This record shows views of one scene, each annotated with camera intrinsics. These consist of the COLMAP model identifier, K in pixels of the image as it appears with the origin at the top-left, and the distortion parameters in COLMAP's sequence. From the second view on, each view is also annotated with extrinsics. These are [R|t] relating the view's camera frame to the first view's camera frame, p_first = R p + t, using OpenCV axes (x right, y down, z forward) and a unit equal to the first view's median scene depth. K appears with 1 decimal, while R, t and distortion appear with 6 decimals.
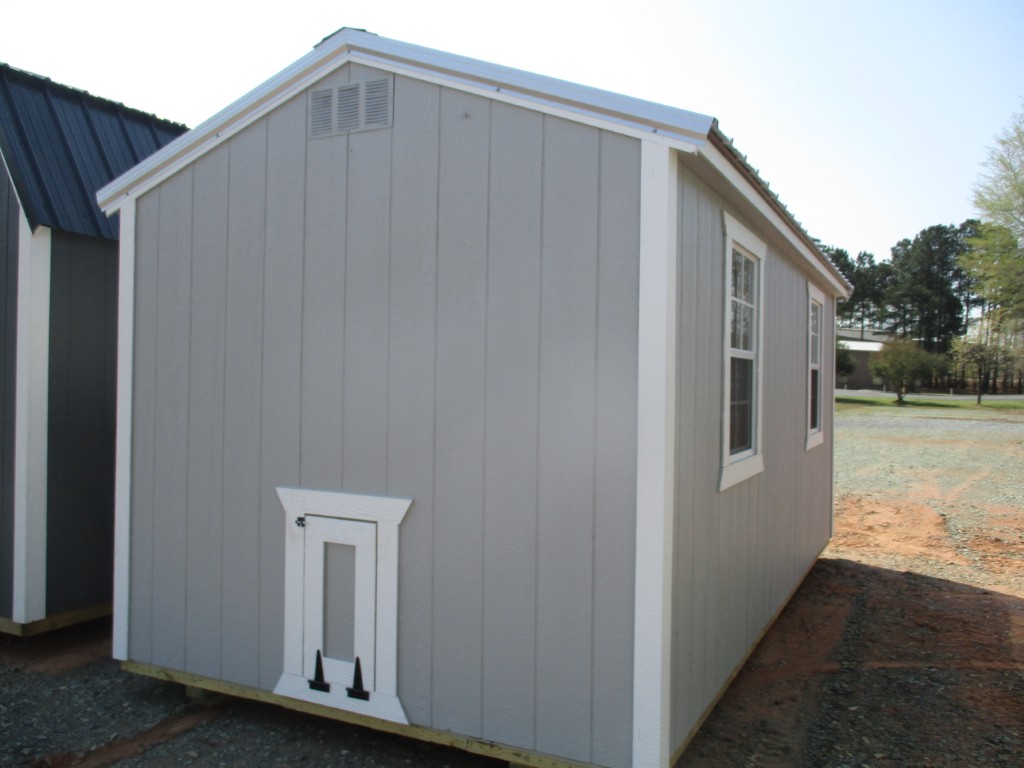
lens RADIAL K [[846.9, 0, 526.1], [0, 846.9, 376.4], [0, 0, 1]] dist [-0.036671, 0.007257]
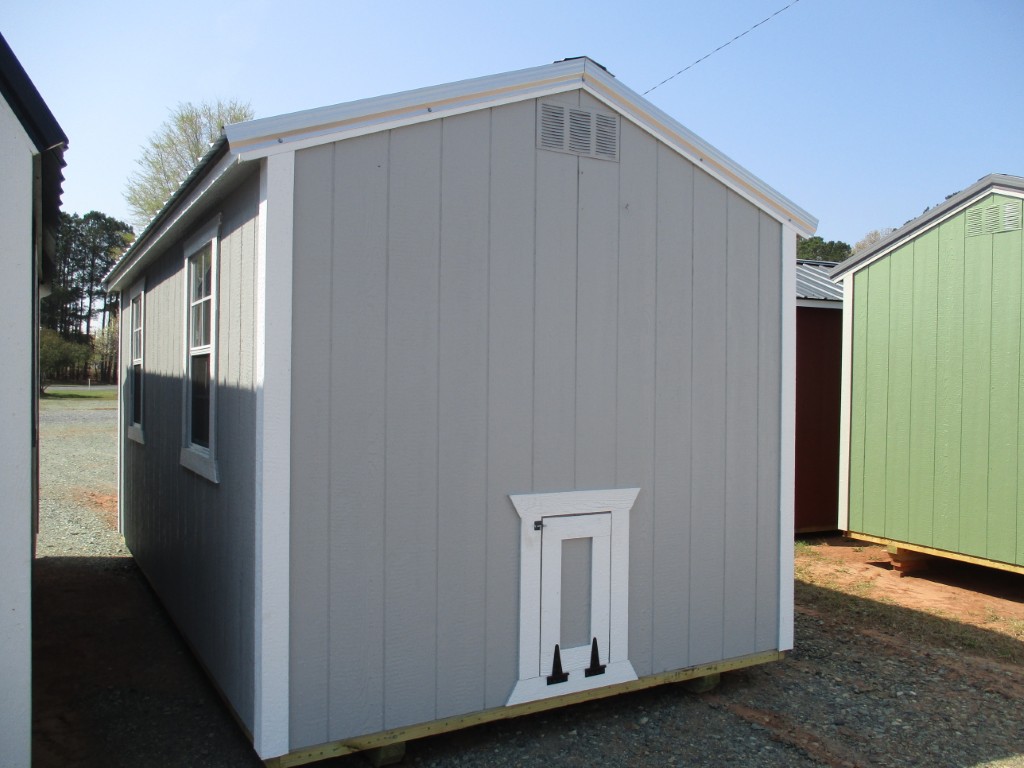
lens RADIAL K [[846.9, 0, 526.1], [0, 846.9, 376.4], [0, 0, 1]] dist [-0.036671, 0.007257]
pose [[0.558901, -0.000697, 0.829234, -1.138770], [-0.008730, 0.999939, 0.006724, -0.014073], [-0.829188, -0.010997, 0.558861, 0.452713]]
